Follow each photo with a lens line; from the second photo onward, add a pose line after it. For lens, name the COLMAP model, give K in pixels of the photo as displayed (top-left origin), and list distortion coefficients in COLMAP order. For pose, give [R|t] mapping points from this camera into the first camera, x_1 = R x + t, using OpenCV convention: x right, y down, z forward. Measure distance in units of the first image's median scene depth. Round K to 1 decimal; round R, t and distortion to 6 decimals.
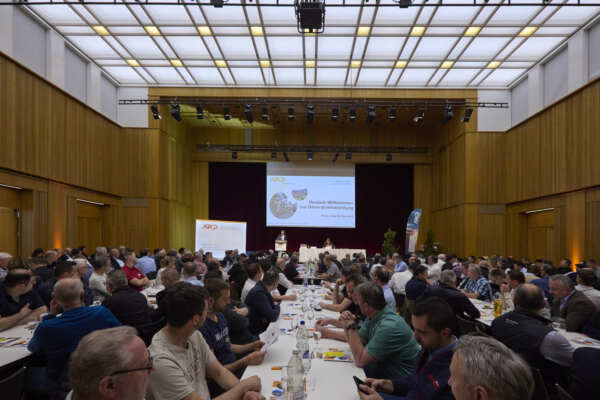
lens RADIAL K [[284.7, 0, 290.9], [0, 284.7, 240.5], [0, 0, 1]] dist [-0.003557, -0.000520]
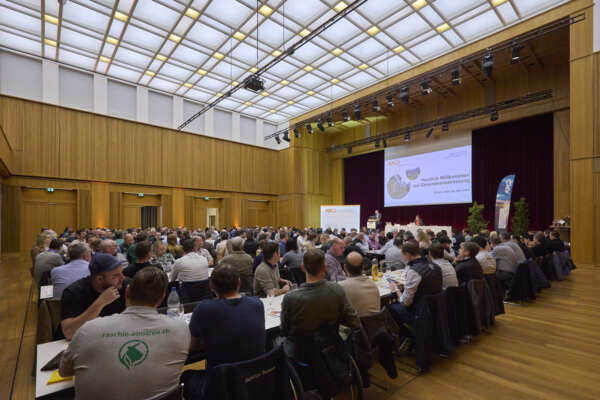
lens RADIAL K [[294.3, 0, 301.2], [0, 294.3, 232.2], [0, 0, 1]] dist [0.016270, -0.000618]
pose [[0.681548, 0.001373, -0.731772, 0.540779], [0.019942, 0.999592, 0.020449, 0.018493], [0.731502, -0.028530, 0.681242, -0.024471]]
